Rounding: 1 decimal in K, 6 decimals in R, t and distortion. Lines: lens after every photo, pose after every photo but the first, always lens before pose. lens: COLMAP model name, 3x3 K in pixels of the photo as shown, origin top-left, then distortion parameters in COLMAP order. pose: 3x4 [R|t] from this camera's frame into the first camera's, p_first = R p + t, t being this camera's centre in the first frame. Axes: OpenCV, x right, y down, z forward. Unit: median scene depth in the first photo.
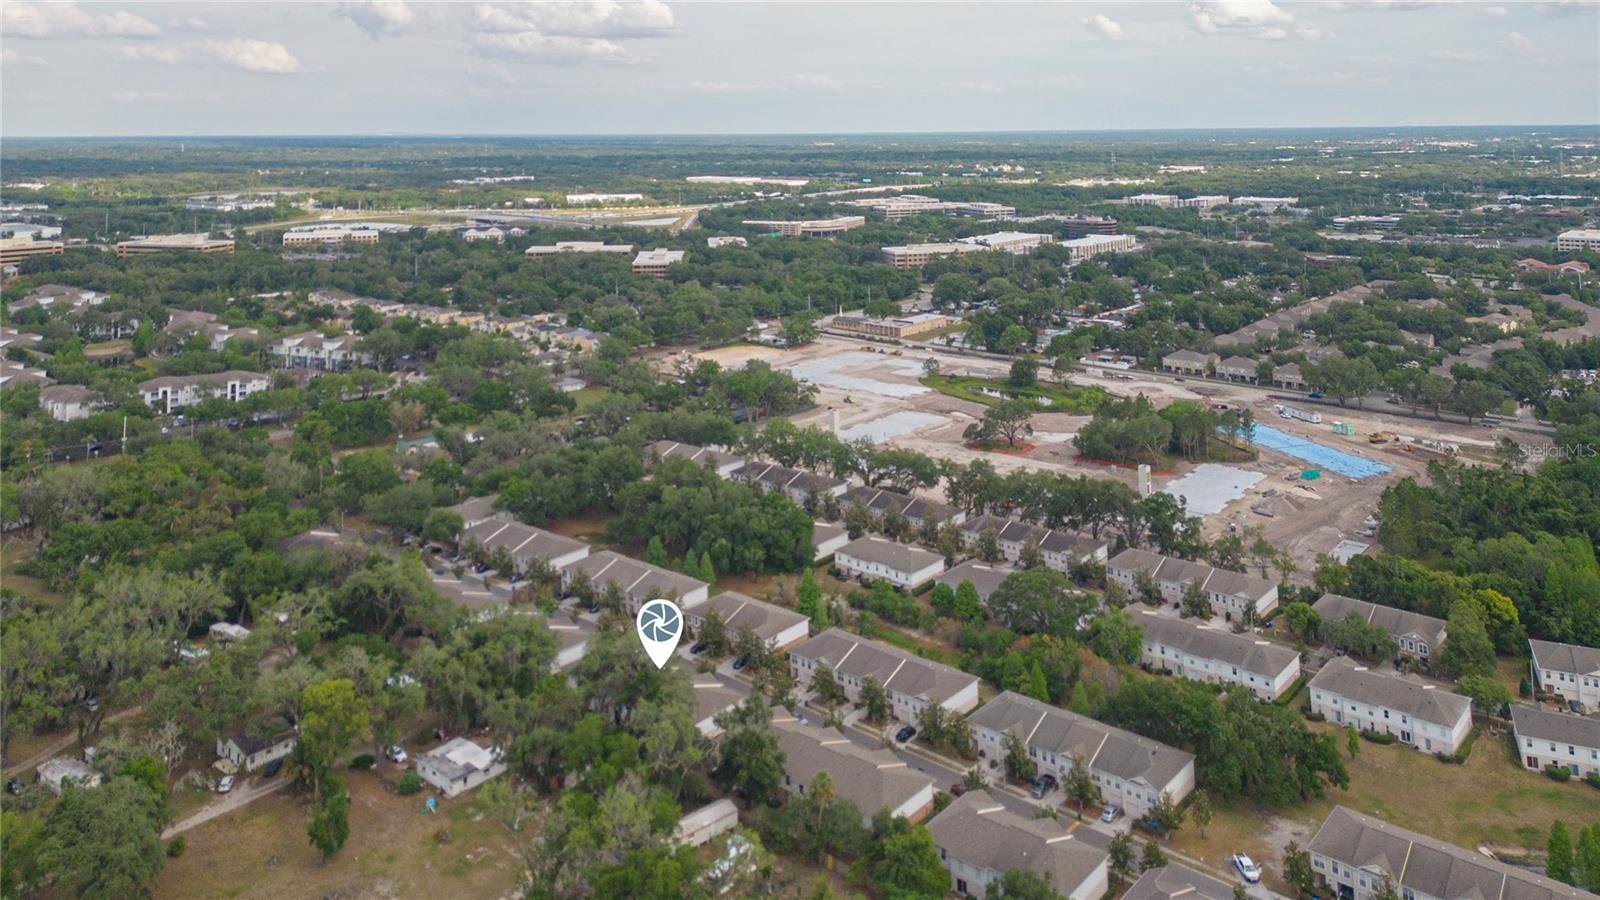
lens RADIAL K [[1157.9, 0, 804.8], [0, 1157.9, 334.4], [0, 0, 1]] dist [0.053217, -0.051249]
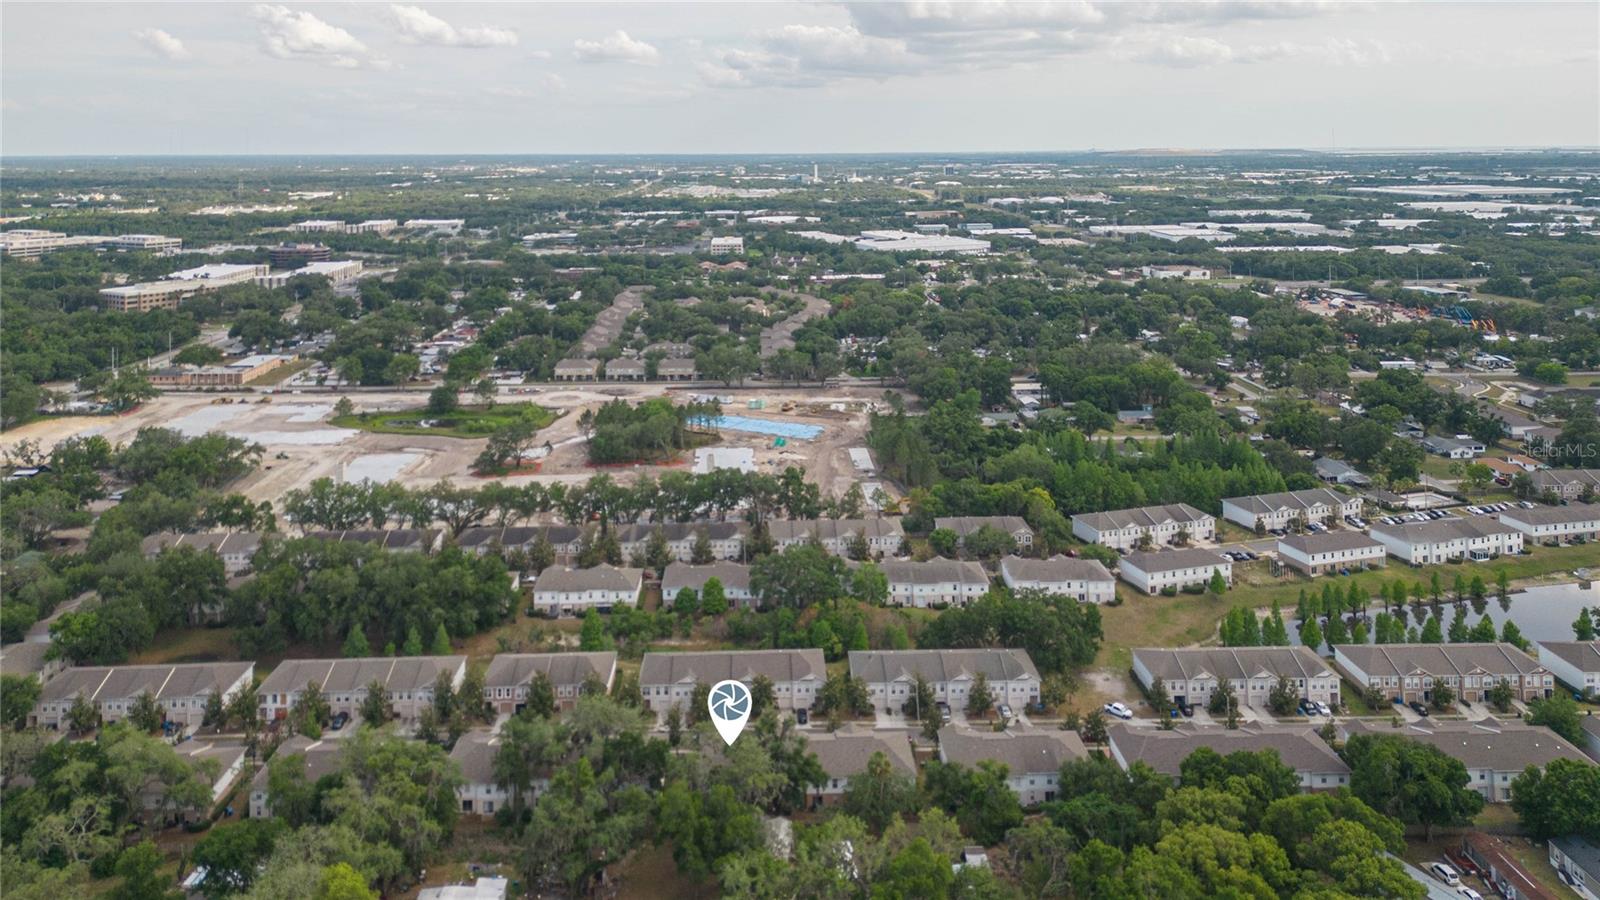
lens RADIAL K [[1126.5, 0, 800.4], [0, 1126.5, 344.5], [0, 0, 1]] dist [0.057048, -0.061101]
pose [[0.749250, -0.106239, 0.653710, -0.196641], [0.112187, 0.993145, 0.032819, -0.010291], [-0.652716, 0.048748, 0.756033, 0.070157]]
